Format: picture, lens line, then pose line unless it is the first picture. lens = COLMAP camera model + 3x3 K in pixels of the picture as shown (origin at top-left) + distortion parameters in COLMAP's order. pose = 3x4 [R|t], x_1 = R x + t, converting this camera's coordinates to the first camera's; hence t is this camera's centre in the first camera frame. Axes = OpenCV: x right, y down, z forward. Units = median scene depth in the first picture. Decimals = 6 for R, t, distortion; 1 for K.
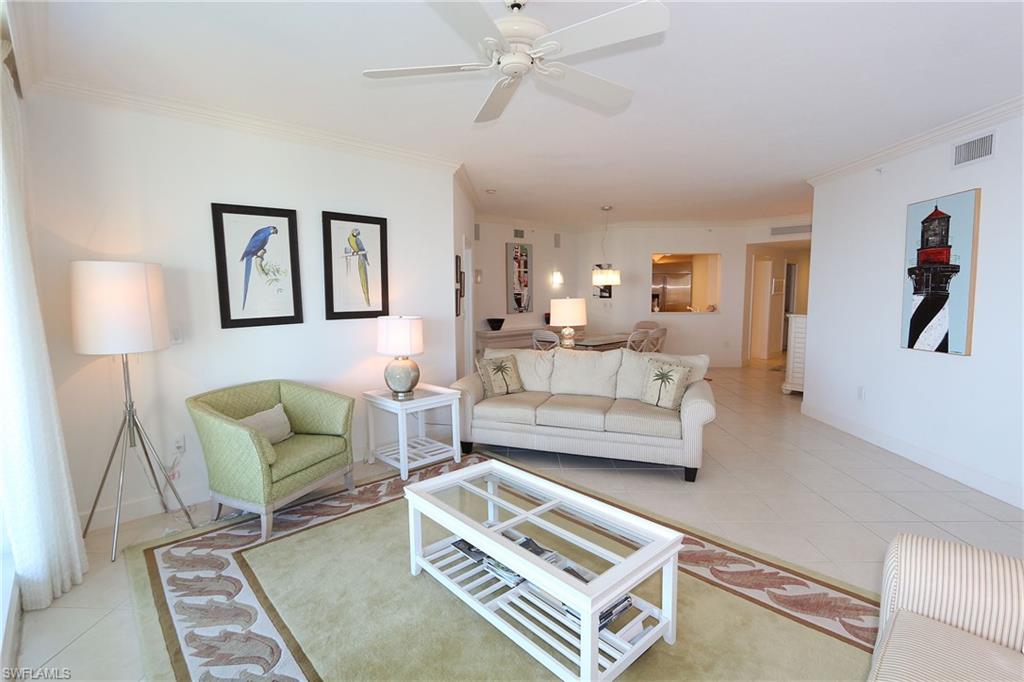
lens RADIAL K [[469.6, 0, 511.1], [0, 469.6, 338.6], [0, 0, 1]] dist [-0.001239, -0.000239]
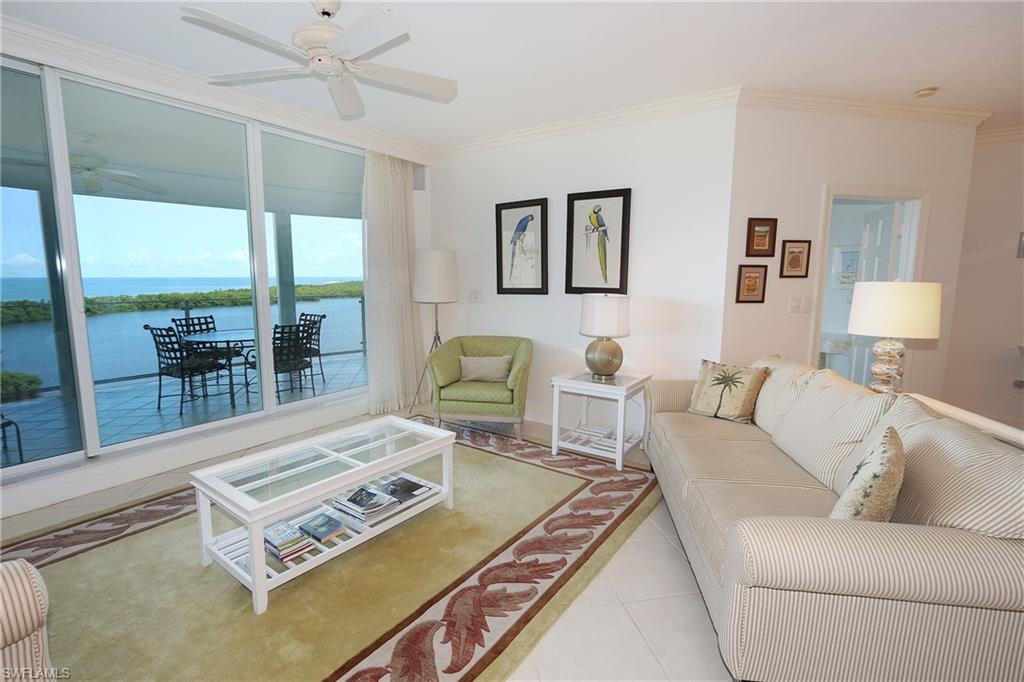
lens RADIAL K [[475.2, 0, 508.1], [0, 475.2, 341.9], [0, 0, 1]] dist [-0.003668, -0.000180]
pose [[0.214300, 0.145071, -0.965935, 0.710468], [-0.108620, 0.986315, 0.124034, -0.054728], [0.970710, 0.078340, 0.227125, 0.658277]]
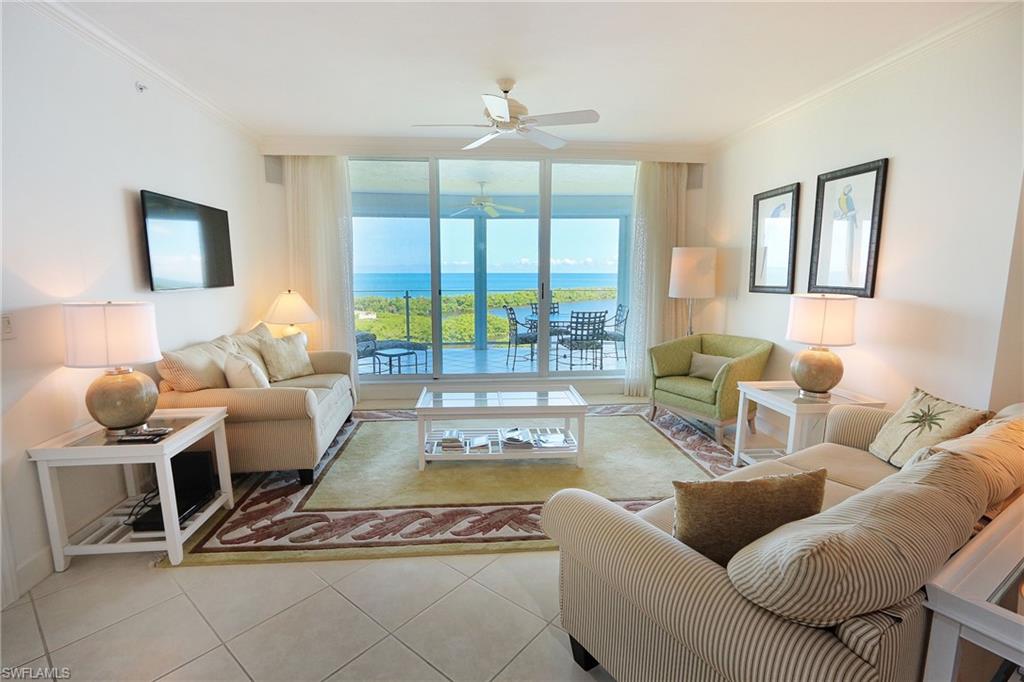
lens RADIAL K [[480.9, 0, 510.7], [0, 480.9, 339.1], [0, 0, 1]] dist [-0.000336, 0.000101]
pose [[-0.605822, 0.123398, -0.785972, 0.774586], [-0.075605, 0.974499, 0.211273, -0.114708], [0.792000, 0.187418, -0.581043, 1.164087]]
